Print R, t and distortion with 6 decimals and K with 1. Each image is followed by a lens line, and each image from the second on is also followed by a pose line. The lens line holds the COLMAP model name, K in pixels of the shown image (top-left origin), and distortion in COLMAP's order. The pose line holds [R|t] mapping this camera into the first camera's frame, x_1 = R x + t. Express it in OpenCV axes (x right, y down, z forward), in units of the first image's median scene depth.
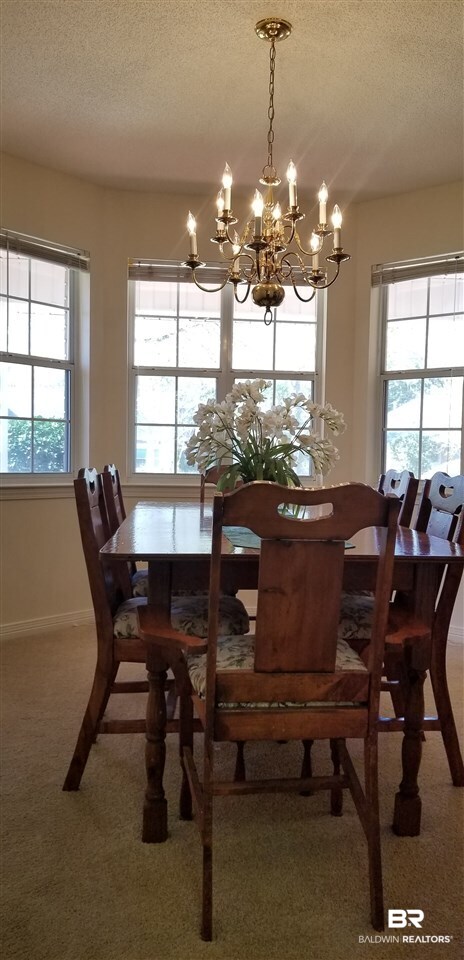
lens RADIAL K [[743.8, 0, 232.0], [0, 743.8, 480.0], [0, 0, 1]] dist [0.053724, -0.000793]
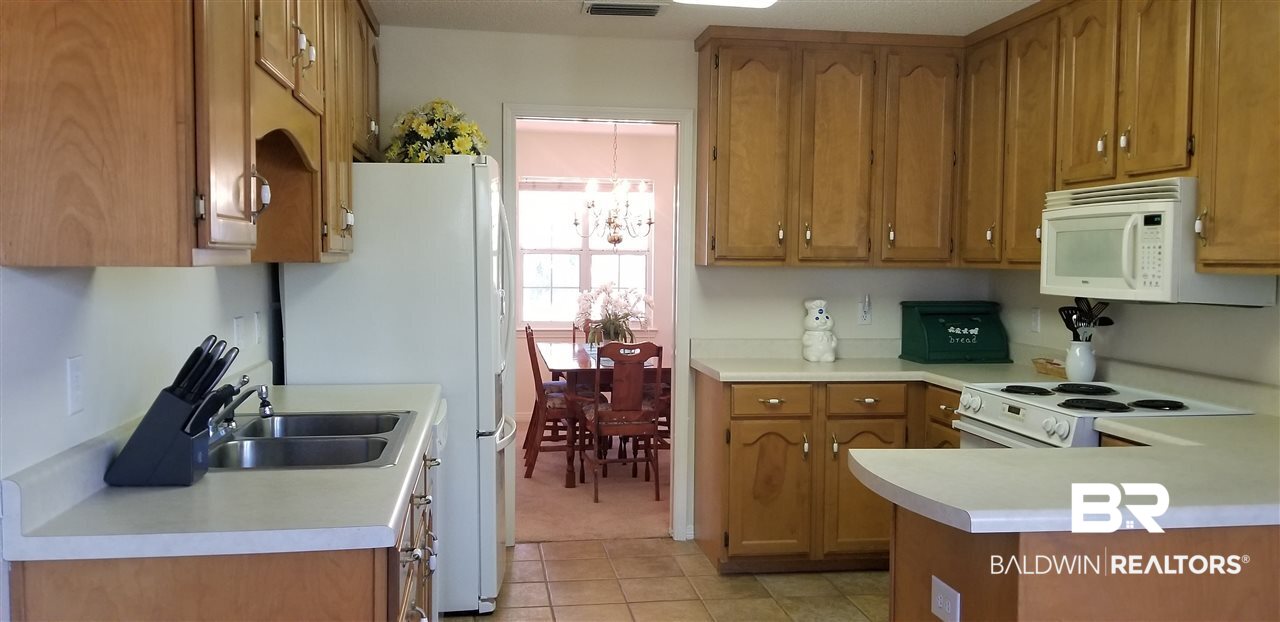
lens RADIAL K [[987.2, 0, 640.0], [0, 987.2, 311.0], [0, 0, 1]] dist [0.098727, -0.199725]
pose [[0.997209, -0.011854, 0.073714, -0.121562], [0.010463, 0.999760, 0.019228, -0.165175], [-0.073924, -0.018403, 0.997094, -2.435651]]
